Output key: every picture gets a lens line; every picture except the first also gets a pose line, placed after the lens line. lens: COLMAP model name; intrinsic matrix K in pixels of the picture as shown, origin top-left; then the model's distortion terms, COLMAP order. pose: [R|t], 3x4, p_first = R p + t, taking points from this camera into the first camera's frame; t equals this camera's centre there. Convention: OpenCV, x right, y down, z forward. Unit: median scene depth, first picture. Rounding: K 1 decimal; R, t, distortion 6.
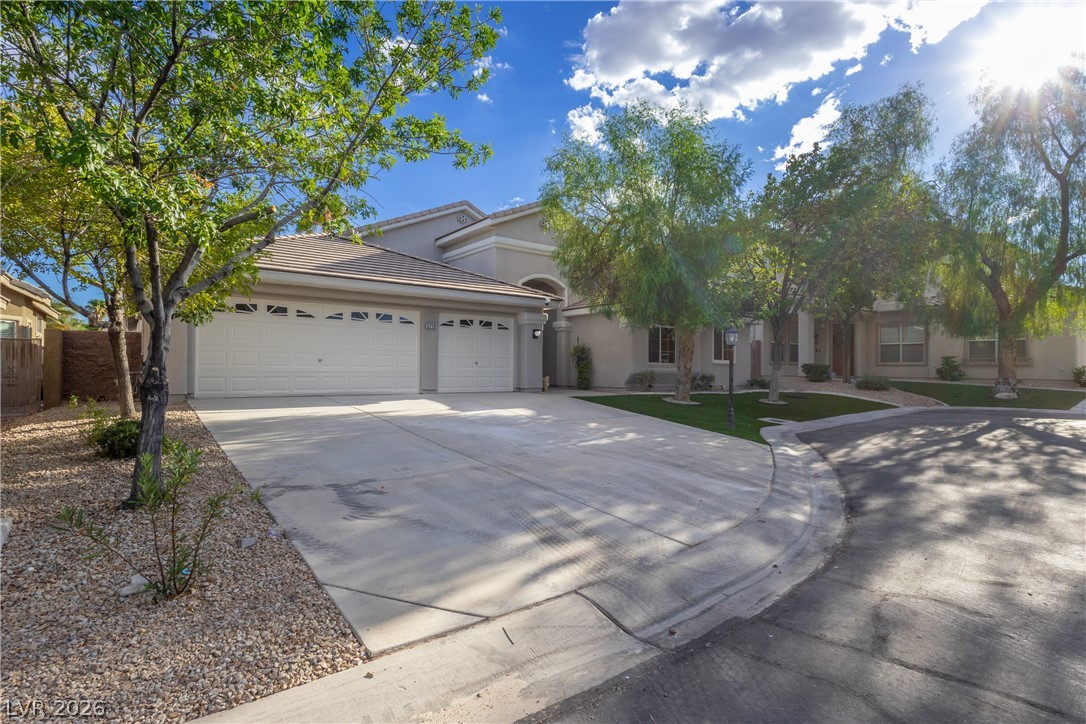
lens RADIAL K [[524.8, 0, 546.8], [0, 524.8, 361.8], [0, 0, 1]] dist [0.001090, 0.000105]
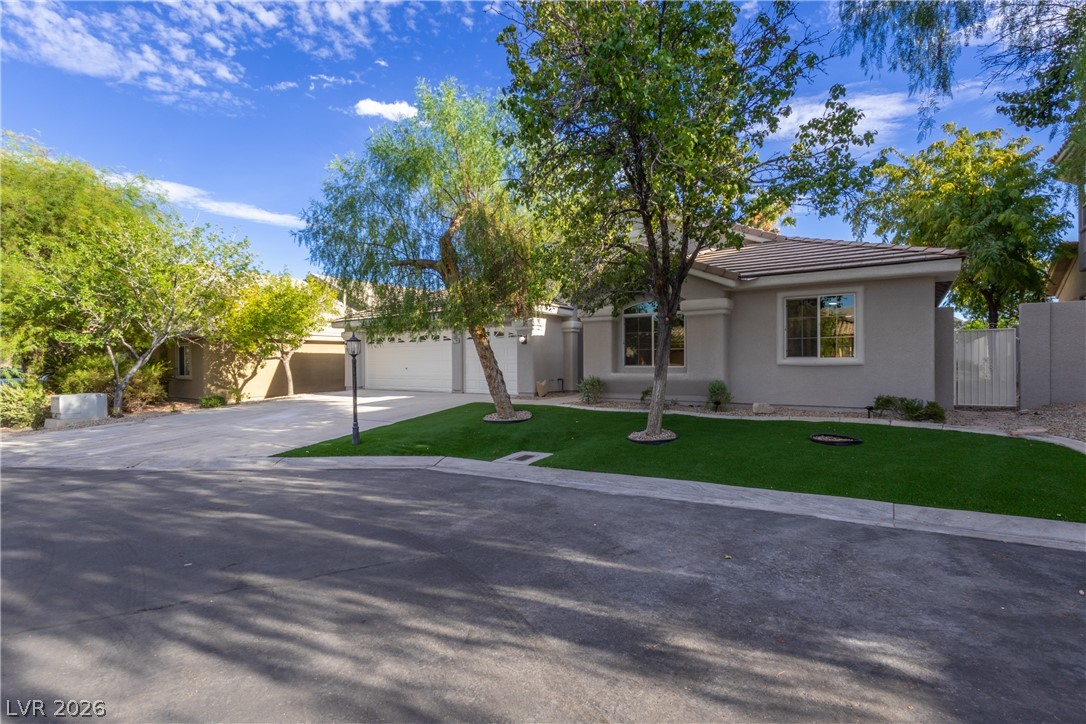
lens RADIAL K [[524.8, 0, 541.8], [0, 524.8, 366.0], [0, 0, 1]] dist [0.001090, 0.000105]
pose [[0.290140, -0.018155, -0.956812, 1.092519], [0.007660, 0.999832, -0.016649, 0.018087], [0.956953, -0.002498, 0.290231, 0.831660]]
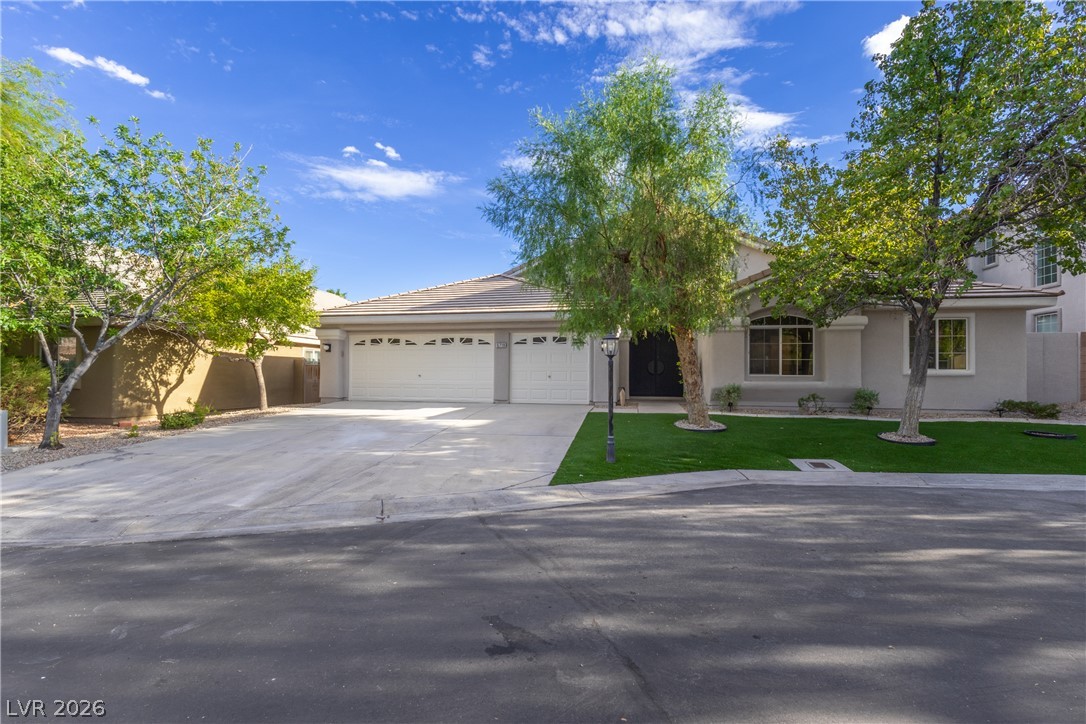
lens RADIAL K [[509.7, 0, 548.5], [0, 509.7, 368.7], [0, 0, 1]] dist [0.002616, 0.000226]
pose [[0.664149, -0.028192, -0.747069, 0.699715], [0.003544, 0.999396, -0.034563, 0.023774], [0.747592, 0.020307, 0.663848, 0.330180]]
